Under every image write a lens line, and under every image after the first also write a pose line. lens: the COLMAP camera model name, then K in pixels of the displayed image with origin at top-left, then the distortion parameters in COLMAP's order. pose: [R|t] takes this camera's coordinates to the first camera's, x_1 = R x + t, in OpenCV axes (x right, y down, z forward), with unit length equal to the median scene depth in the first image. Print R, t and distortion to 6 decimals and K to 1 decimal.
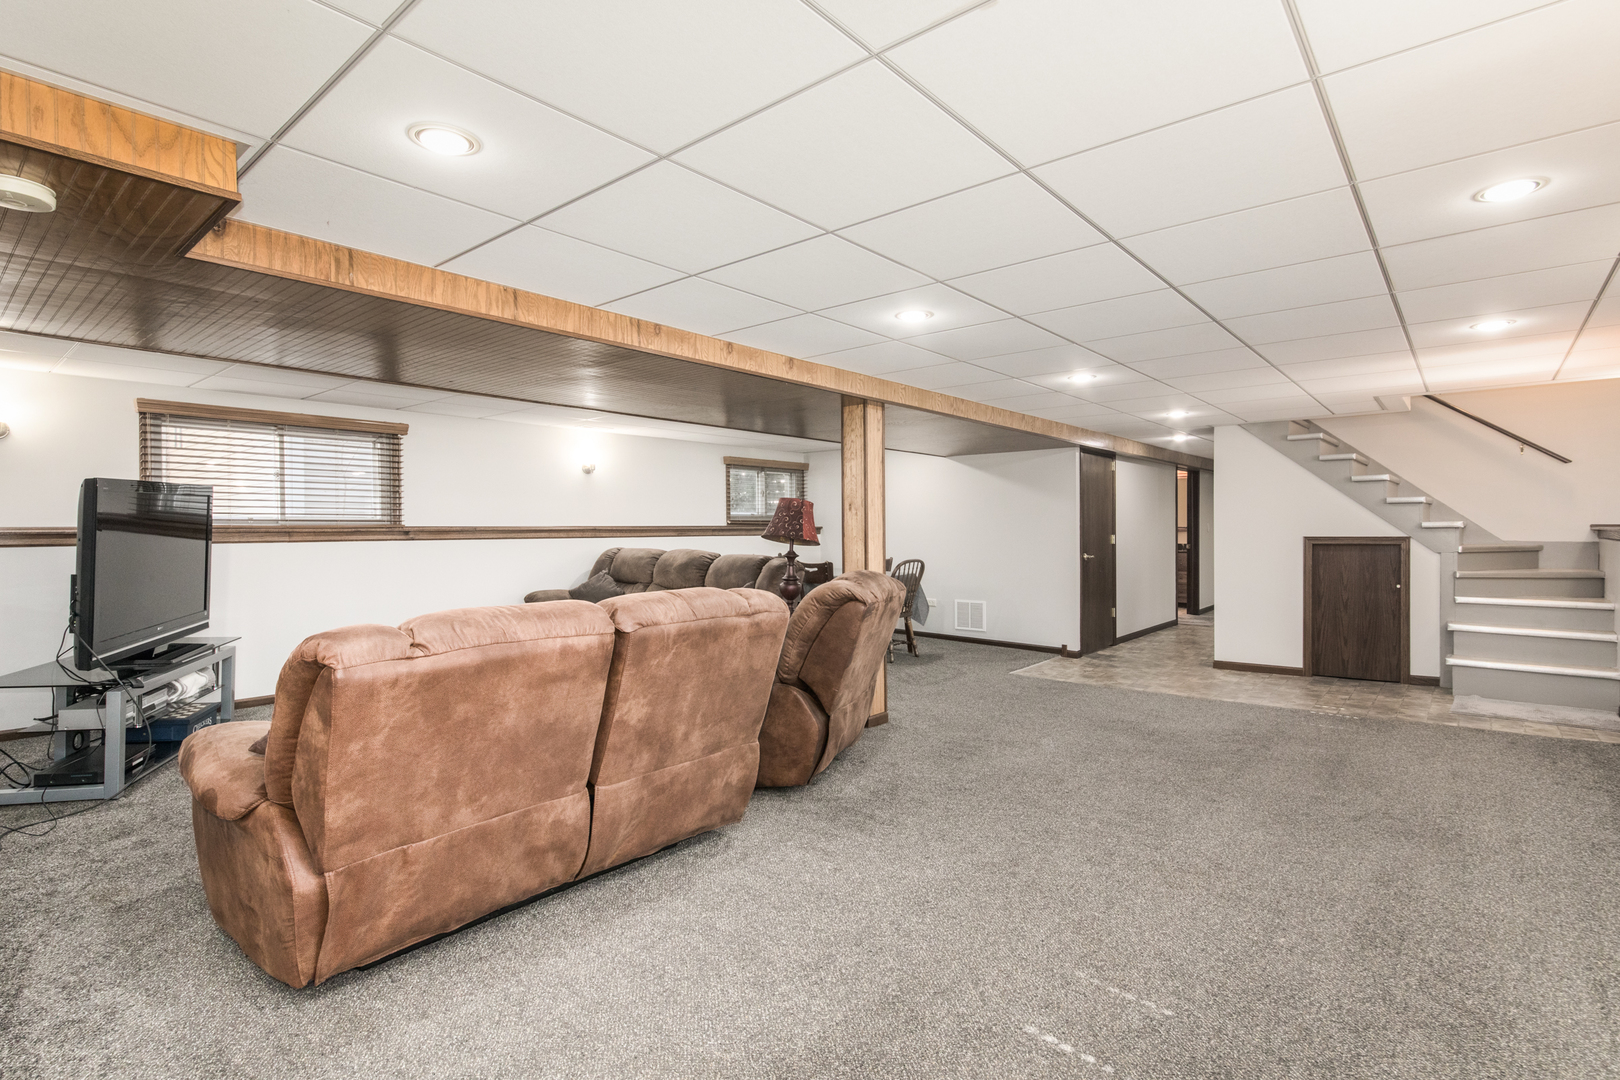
lens RADIAL K [[780.4, 0, 812.3], [0, 780.4, 534.9], [0, 0, 1]] dist [-0.000006, 0.000001]
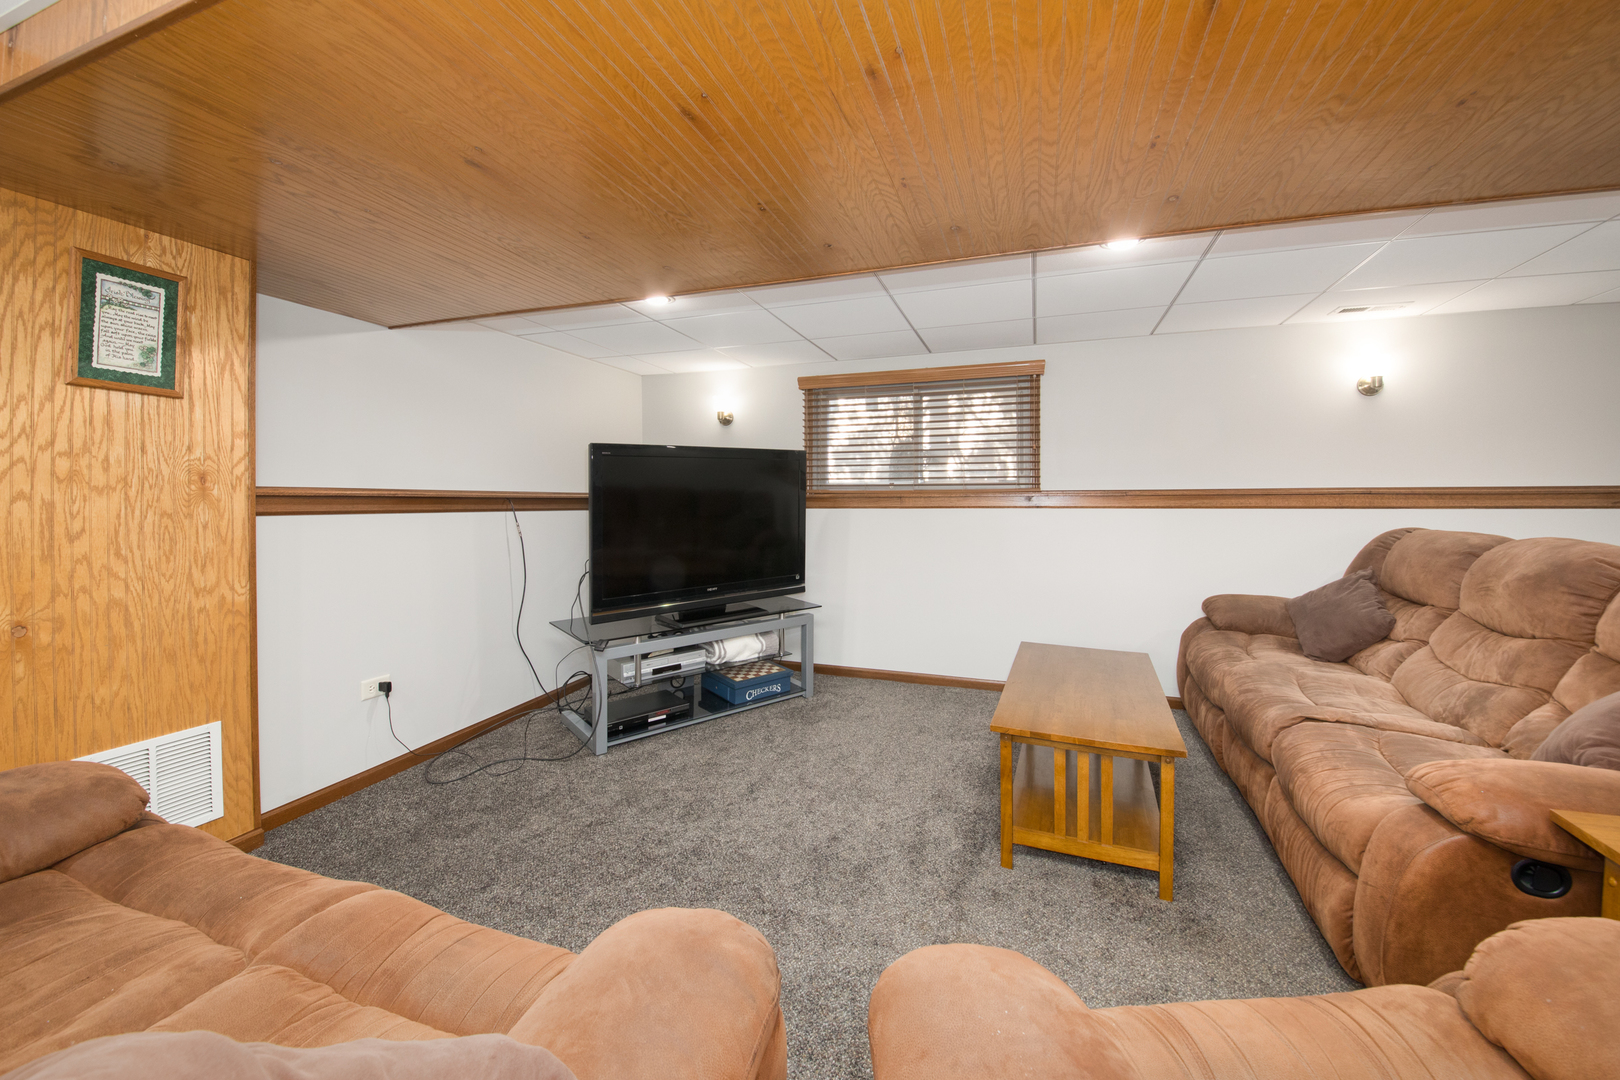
lens RADIAL K [[636.6, 0, 822.3], [0, 636.6, 505.6], [0, 0, 1]] dist [0.000652, -0.000029]
pose [[0.366214, 0.010836, -0.930467, -0.000442], [-0.003205, 0.999941, 0.010384, -0.000988], [0.930525, -0.000820, 0.366228, 0.717550]]
